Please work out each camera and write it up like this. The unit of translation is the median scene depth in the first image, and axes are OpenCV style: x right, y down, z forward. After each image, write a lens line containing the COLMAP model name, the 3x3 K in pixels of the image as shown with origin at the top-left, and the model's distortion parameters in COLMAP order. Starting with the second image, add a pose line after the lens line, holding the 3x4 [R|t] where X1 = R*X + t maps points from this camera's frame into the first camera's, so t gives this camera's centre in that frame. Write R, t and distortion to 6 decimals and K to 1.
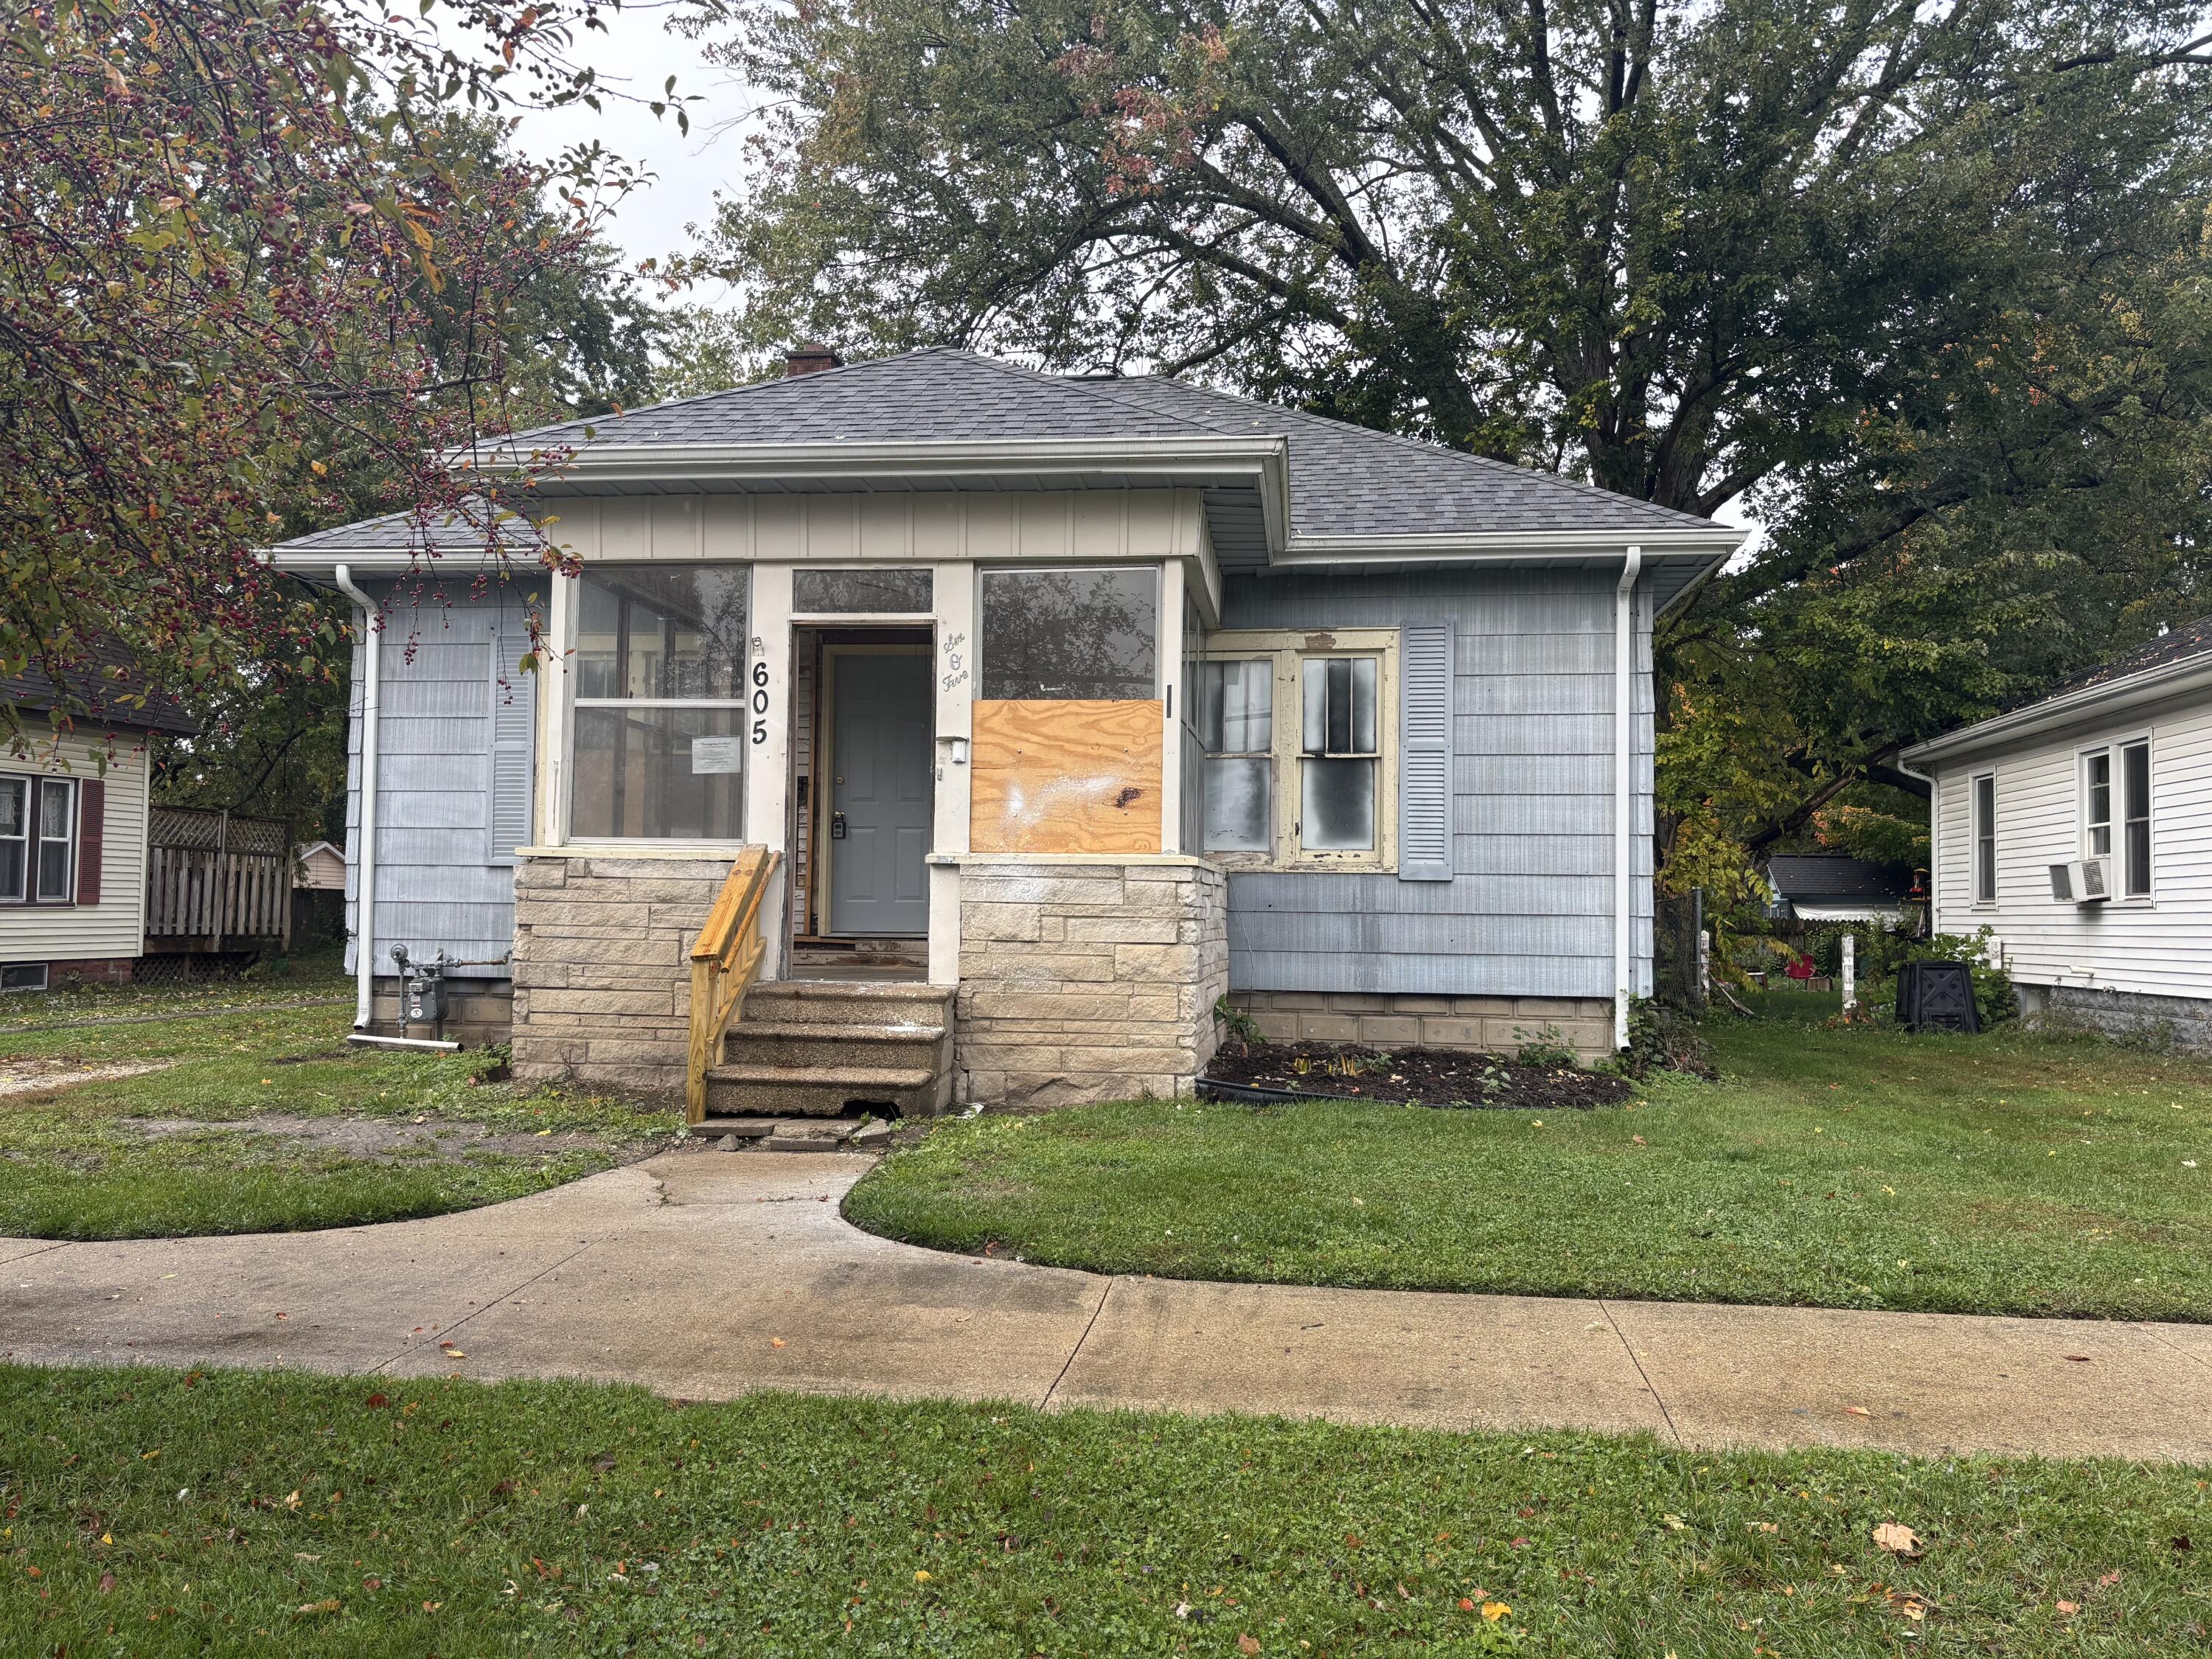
lens RADIAL K [[1670.2, 0, 1097.7], [0, 1670.2, 821.8], [0, 0, 1]] dist [0.063813, -0.016291]
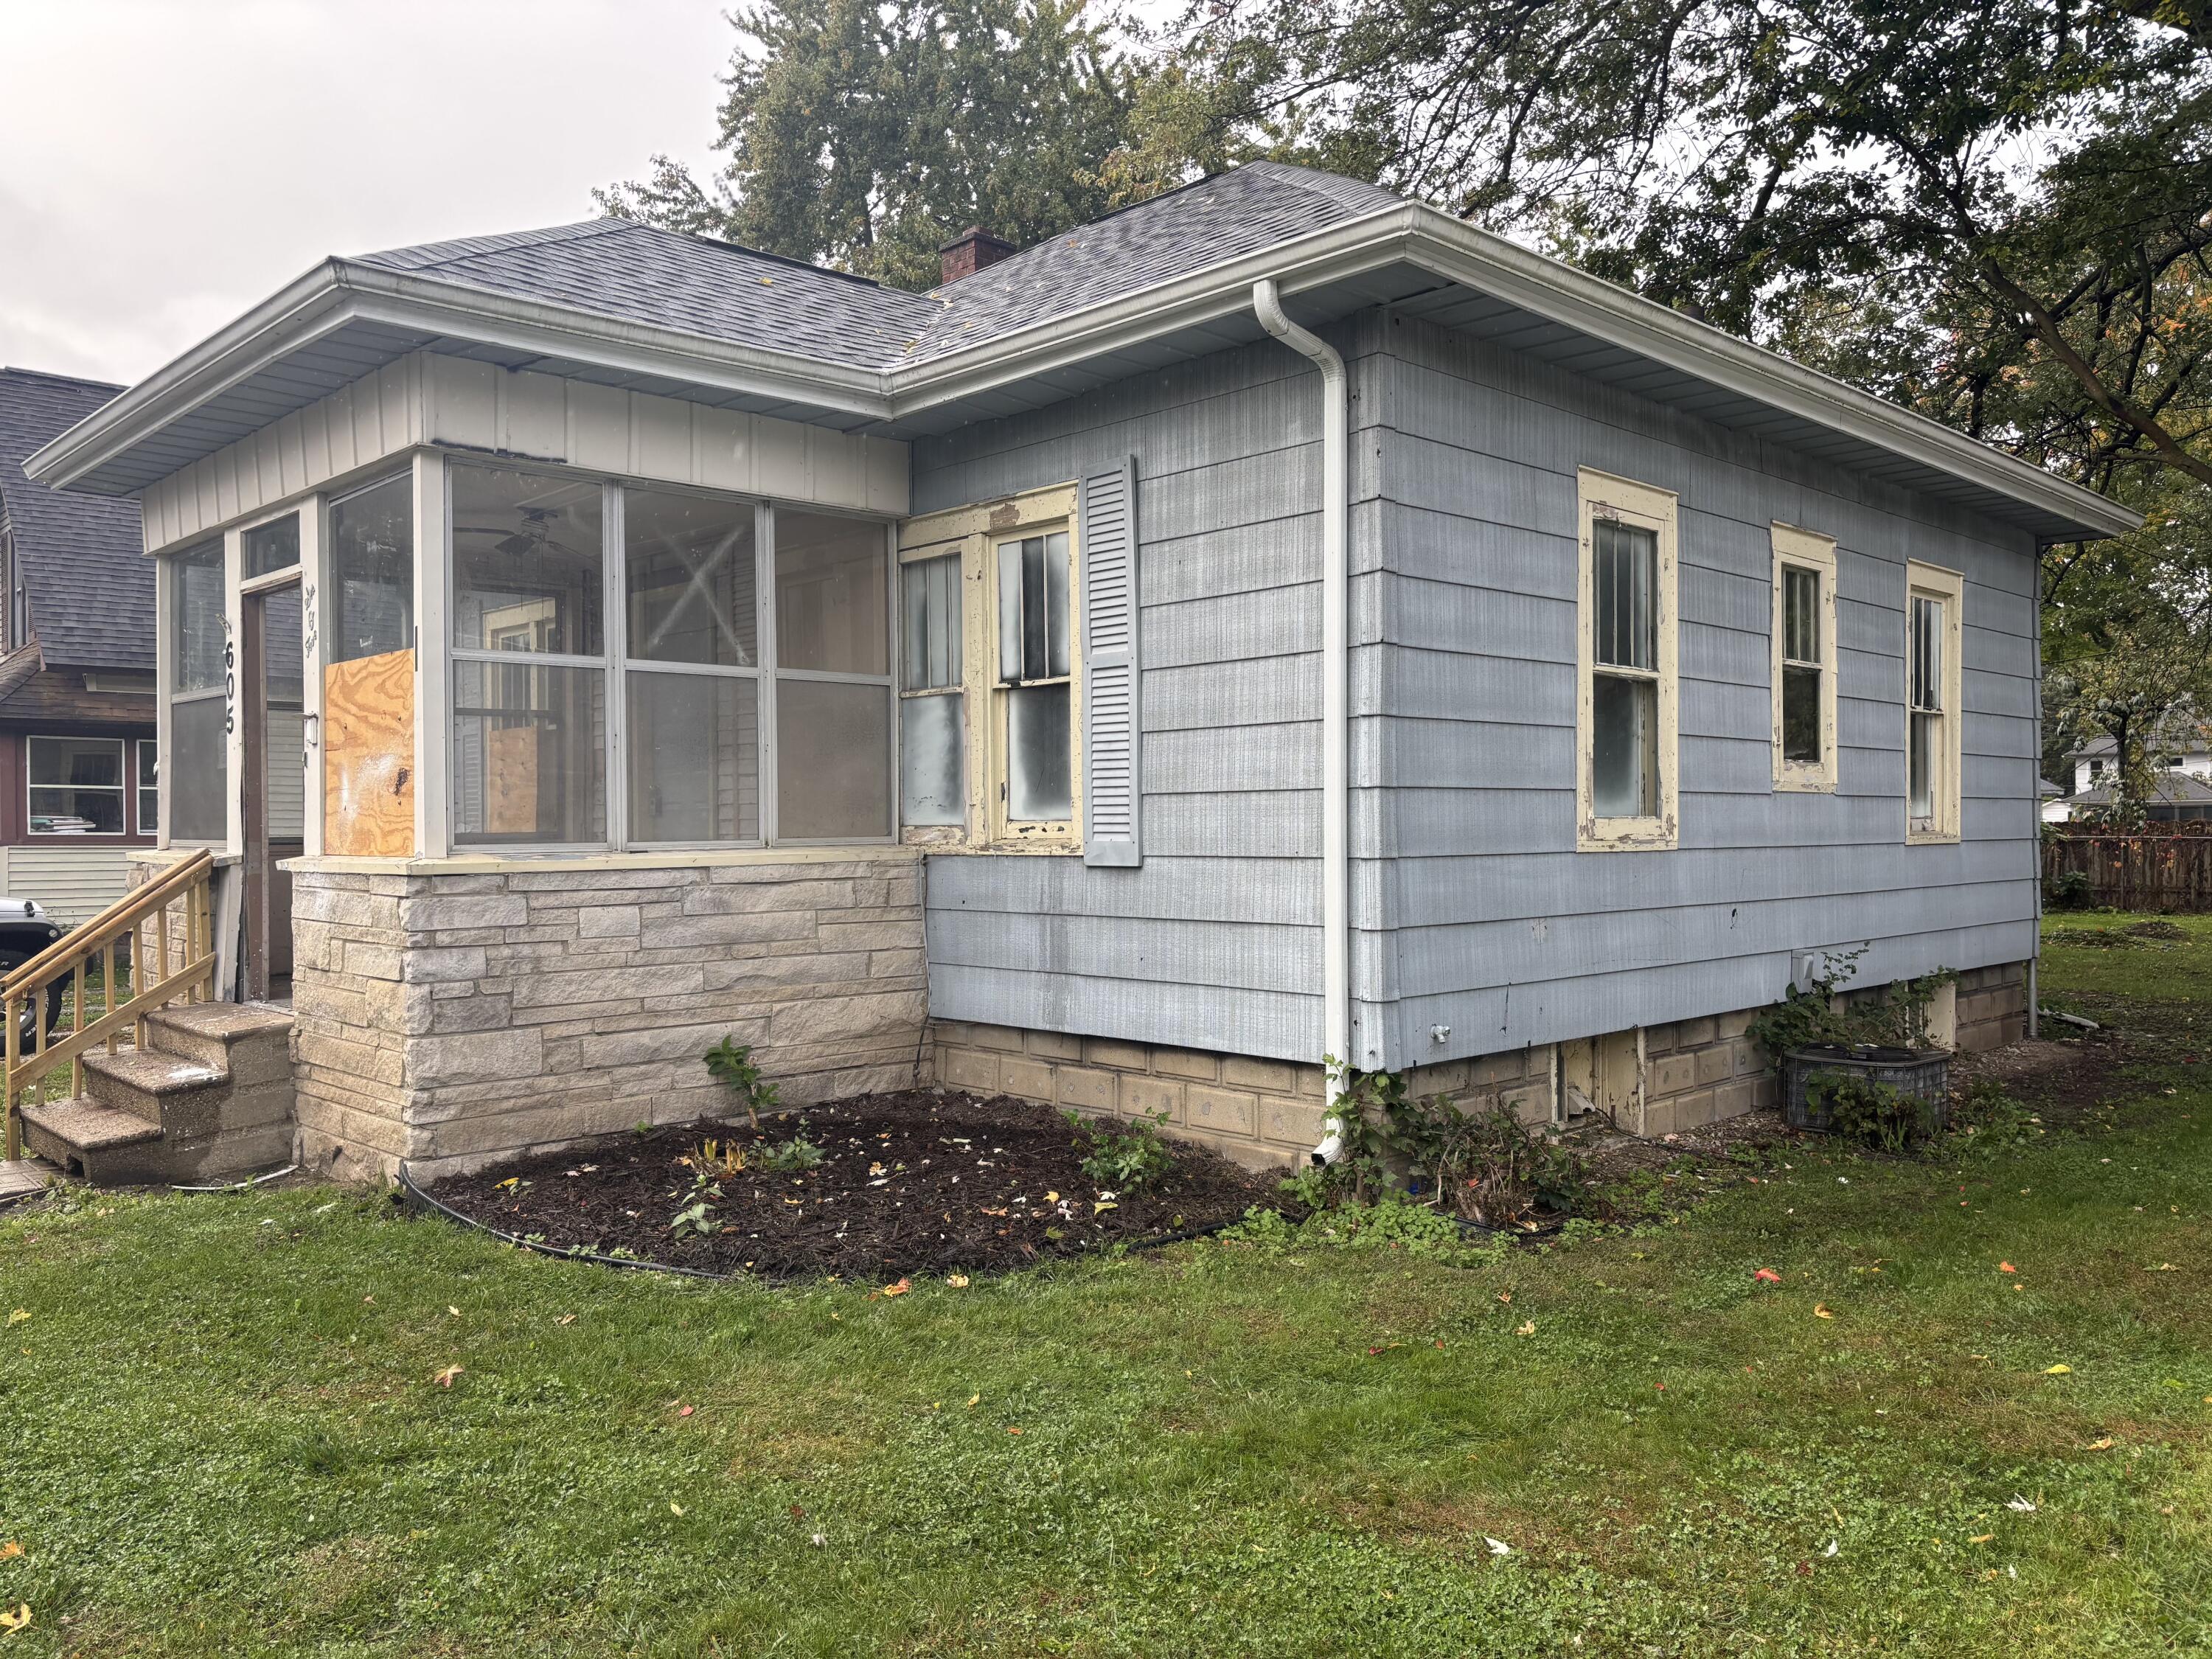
lens RADIAL K [[1670.2, 0, 1108.7], [0, 1670.2, 837.8], [0, 0, 1]] dist [0.063813, -0.016291]
pose [[0.781497, -0.014525, -0.623740, 0.599280], [0.054775, 0.997466, 0.045401, -0.005856], [0.621500, -0.069646, 0.780312, 0.490181]]
